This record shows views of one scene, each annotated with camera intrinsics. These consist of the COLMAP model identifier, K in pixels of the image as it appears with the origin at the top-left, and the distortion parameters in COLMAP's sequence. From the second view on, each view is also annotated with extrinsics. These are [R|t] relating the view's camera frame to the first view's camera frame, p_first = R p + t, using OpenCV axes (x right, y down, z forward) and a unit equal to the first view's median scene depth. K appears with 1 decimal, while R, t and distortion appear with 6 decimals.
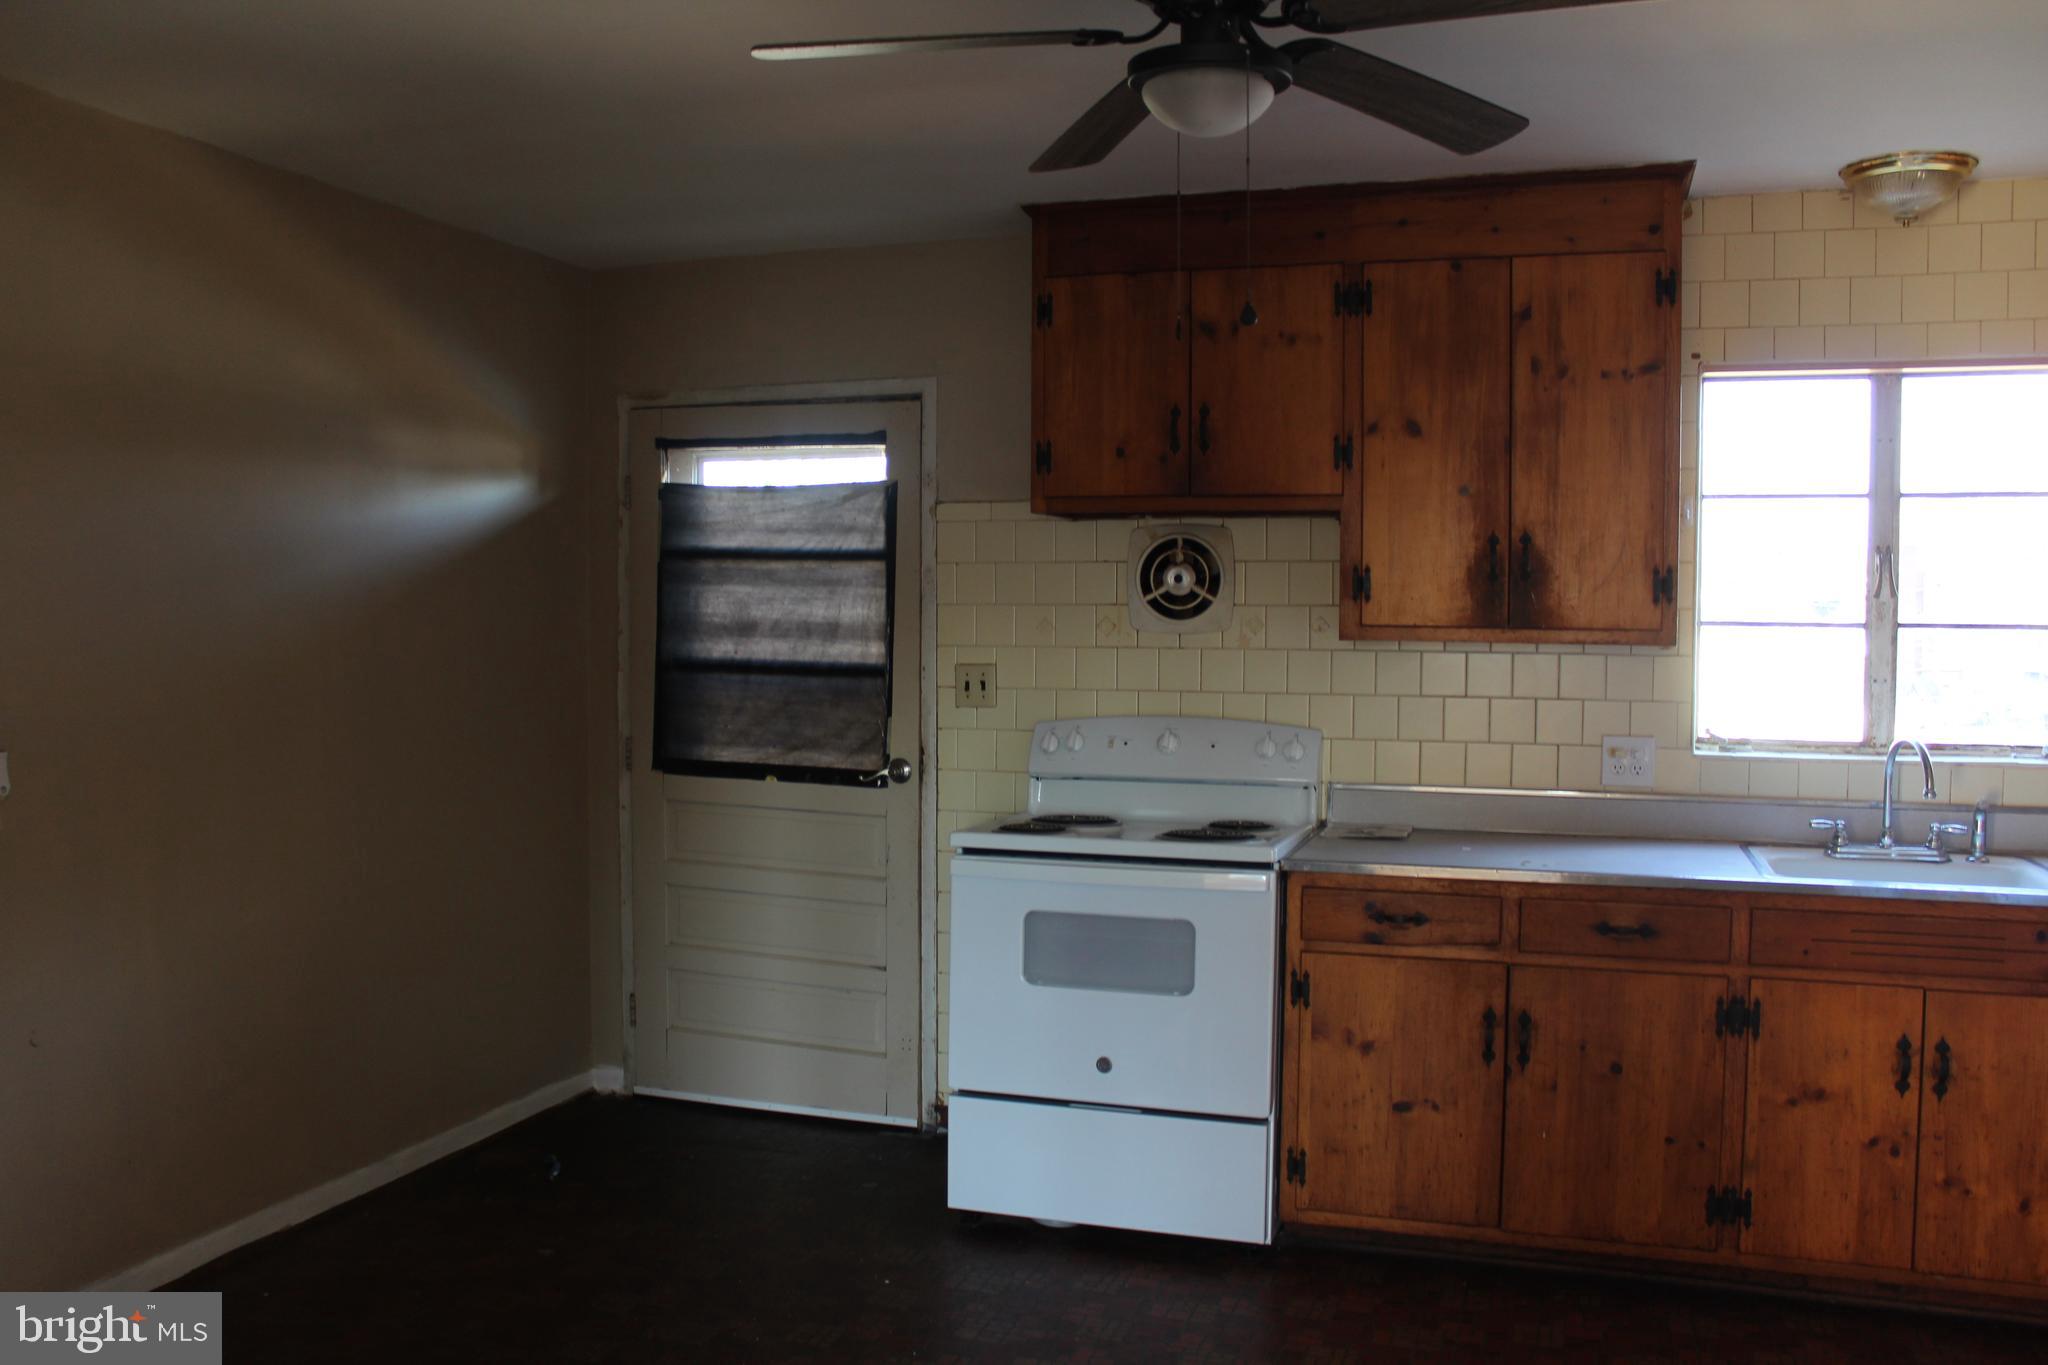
lens RADIAL K [[1756.4, 0, 1024.0], [0, 1756.4, 682.5], [0, 0, 1]] dist [-0.172498, 0.173649]
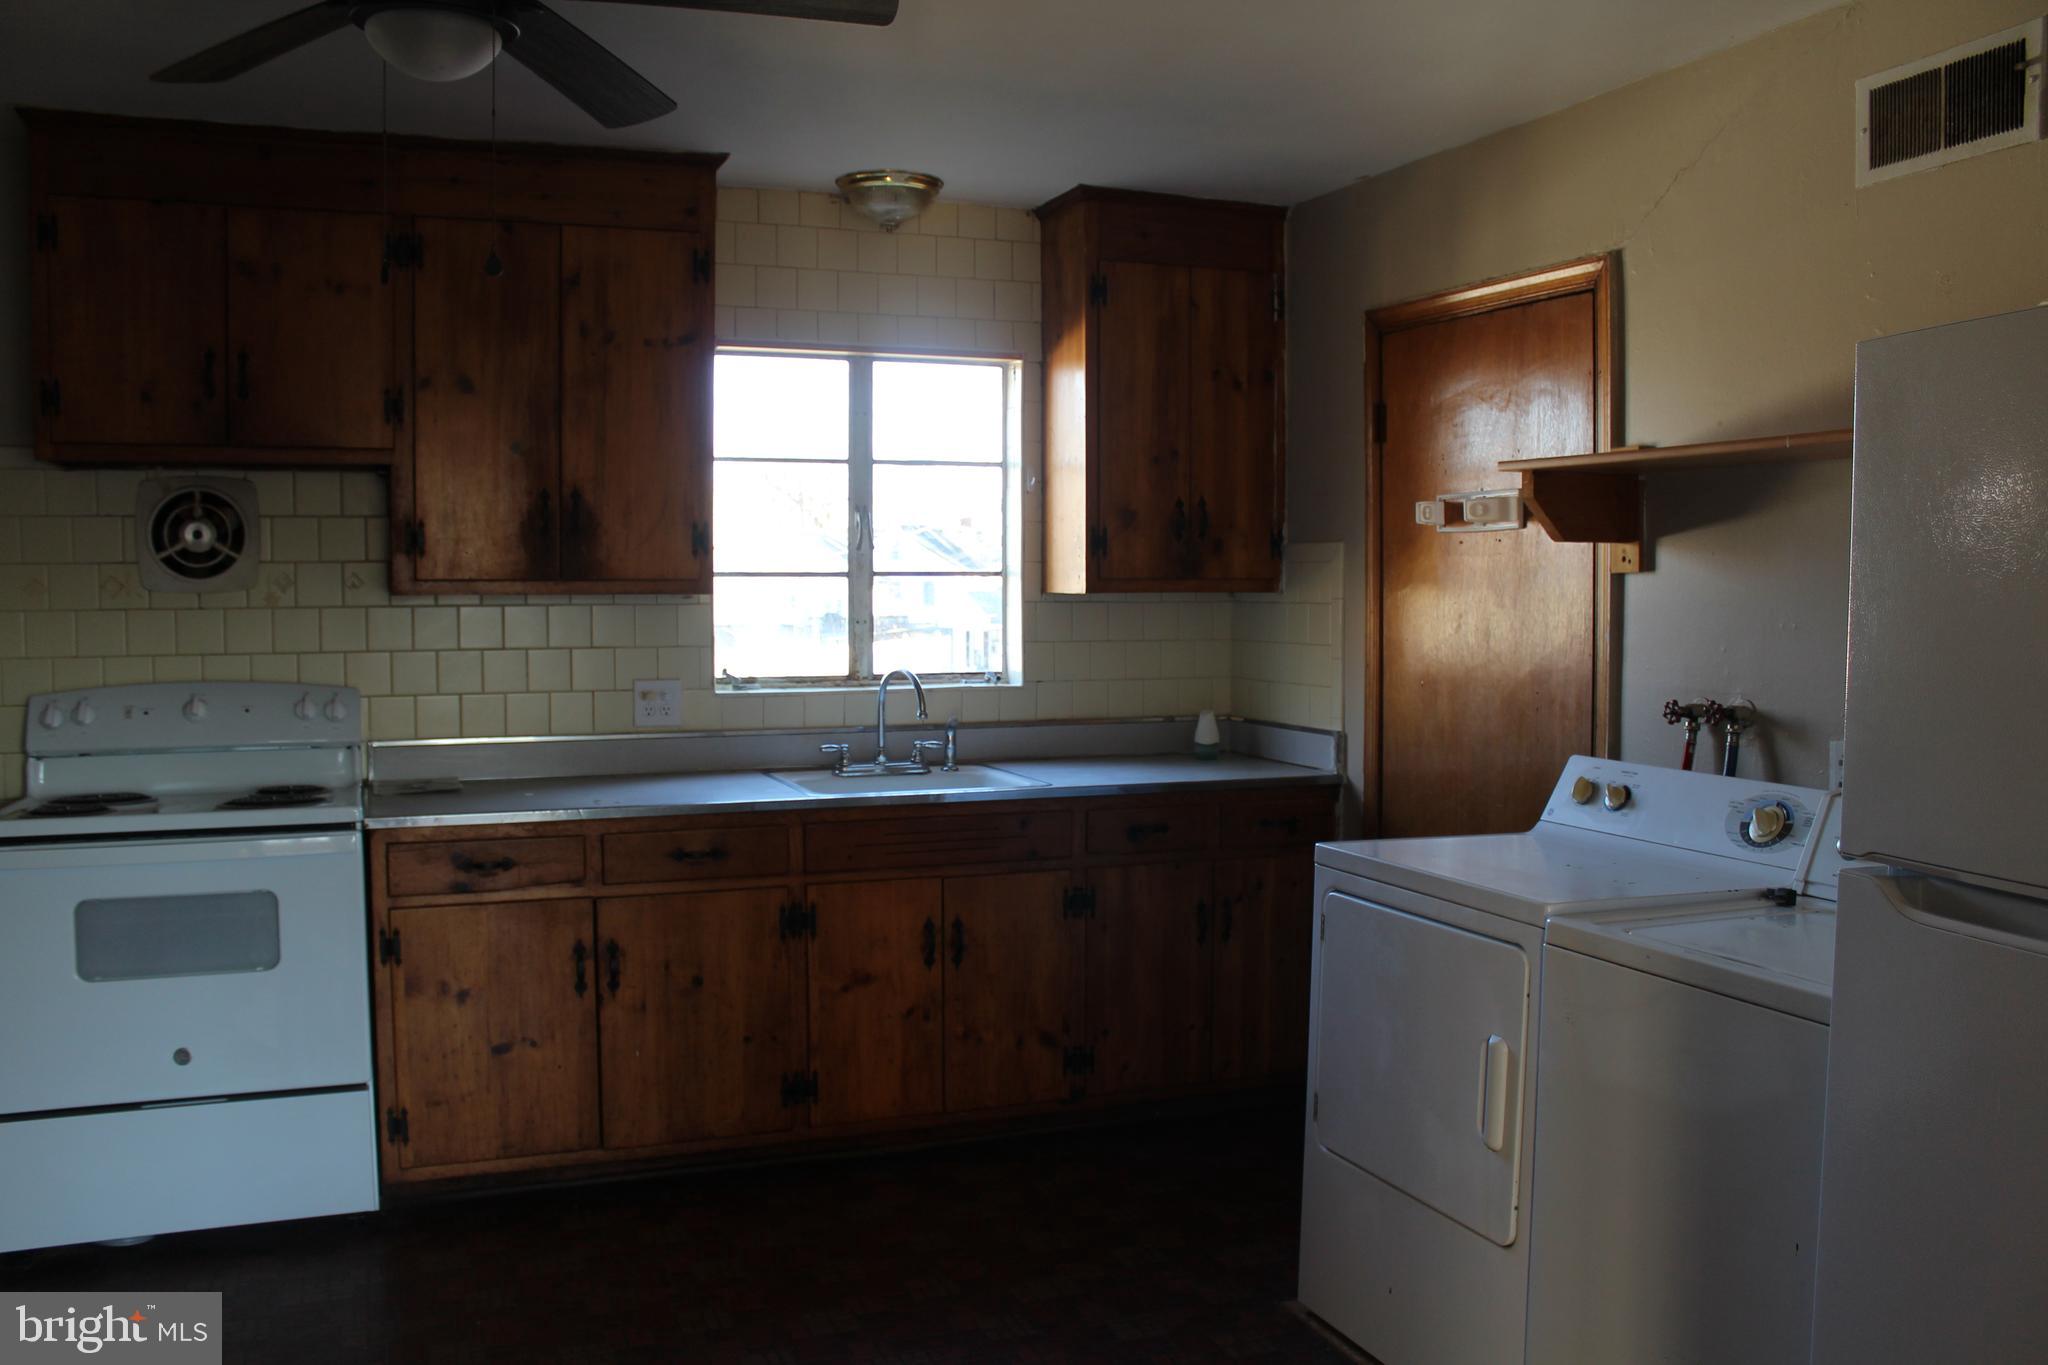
lens RADIAL K [[1756.4, 0, 1024.0], [0, 1756.4, 682.5], [0, 0, 1]] dist [-0.172498, 0.173649]
pose [[0.759535, -0.044856, 0.648918, -0.193974], [0.032790, 0.998991, 0.030675, 0.007400], [-0.649640, -0.002021, 0.760240, 0.022791]]
